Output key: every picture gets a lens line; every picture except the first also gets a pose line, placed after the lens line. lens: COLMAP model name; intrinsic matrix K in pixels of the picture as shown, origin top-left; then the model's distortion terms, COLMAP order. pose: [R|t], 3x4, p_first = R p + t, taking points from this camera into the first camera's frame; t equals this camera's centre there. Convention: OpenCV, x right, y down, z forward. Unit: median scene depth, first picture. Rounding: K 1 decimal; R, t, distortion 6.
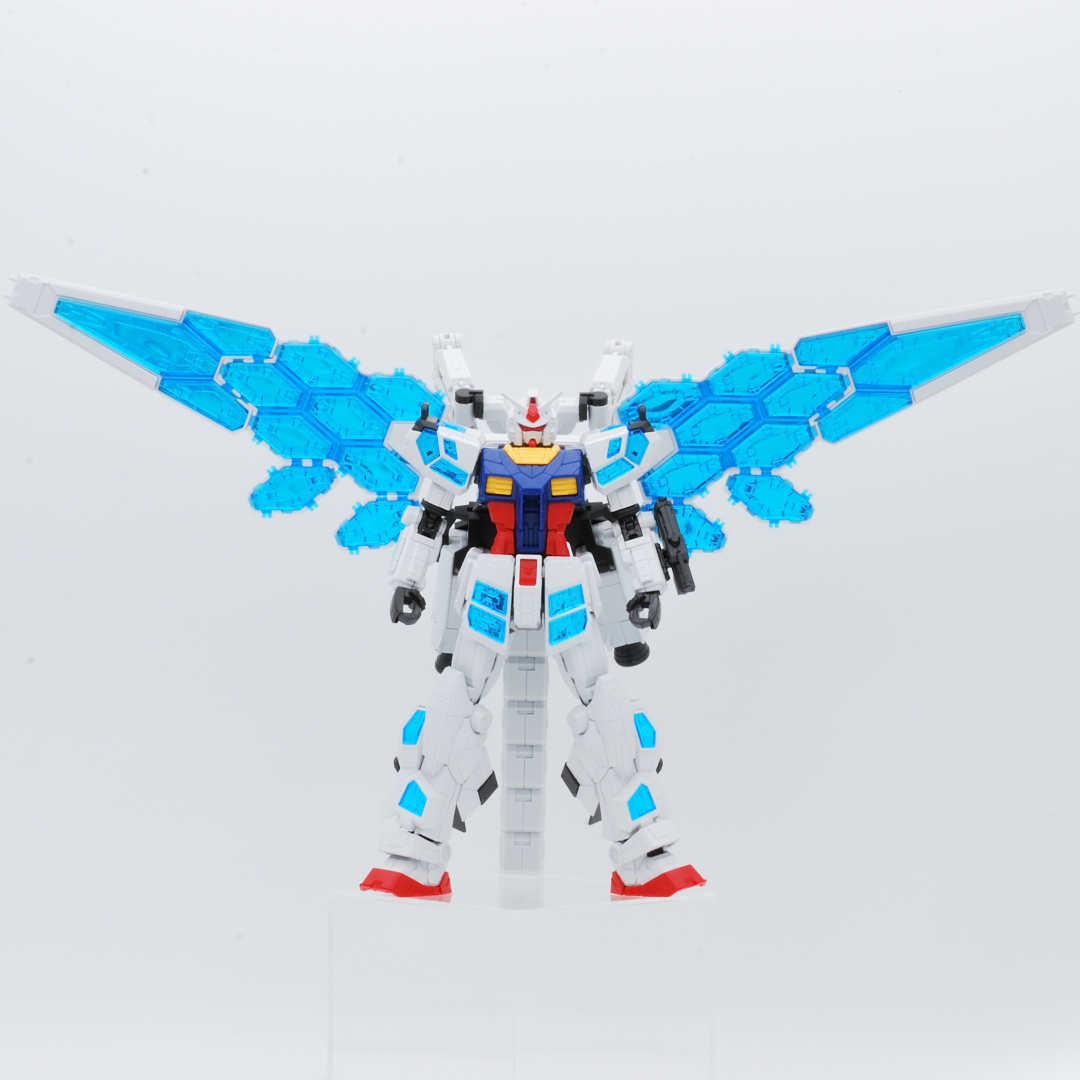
lens RADIAL K [[2870.2, 0, 540.2], [0, 2870.2, 541.9], [0, 0, 1]] dist [-0.213863, -0.887784]
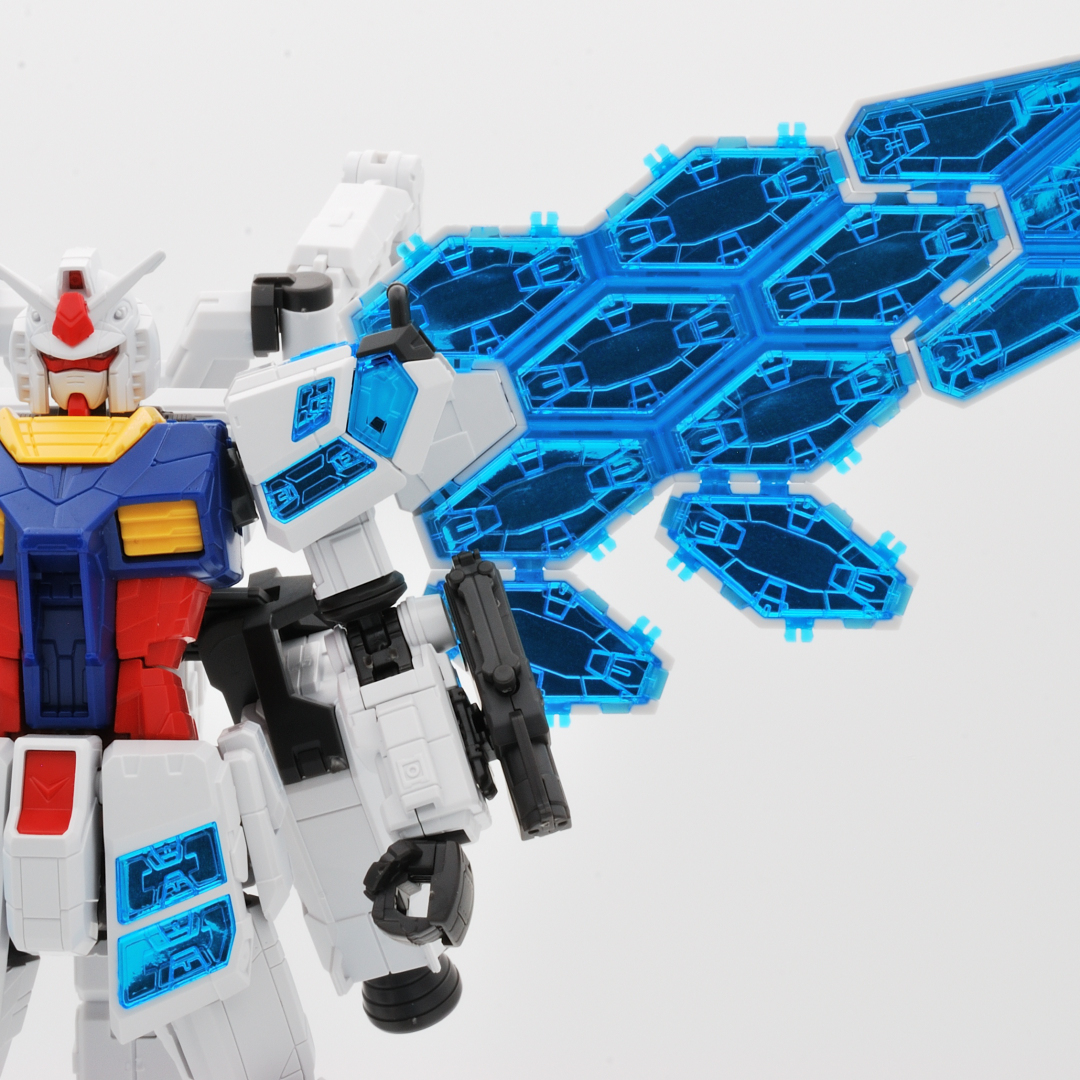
lens RADIAL K [[3409.4, 0, 540.4], [0, 3409.4, 537.9], [0, 0, 1]] dist [0.035490, -1.192736]
pose [[0.999811, -0.016123, -0.010874, 0.054843], [0.015763, 0.999350, -0.032420, -0.004503], [0.011390, 0.032242, 0.999415, 0.580992]]
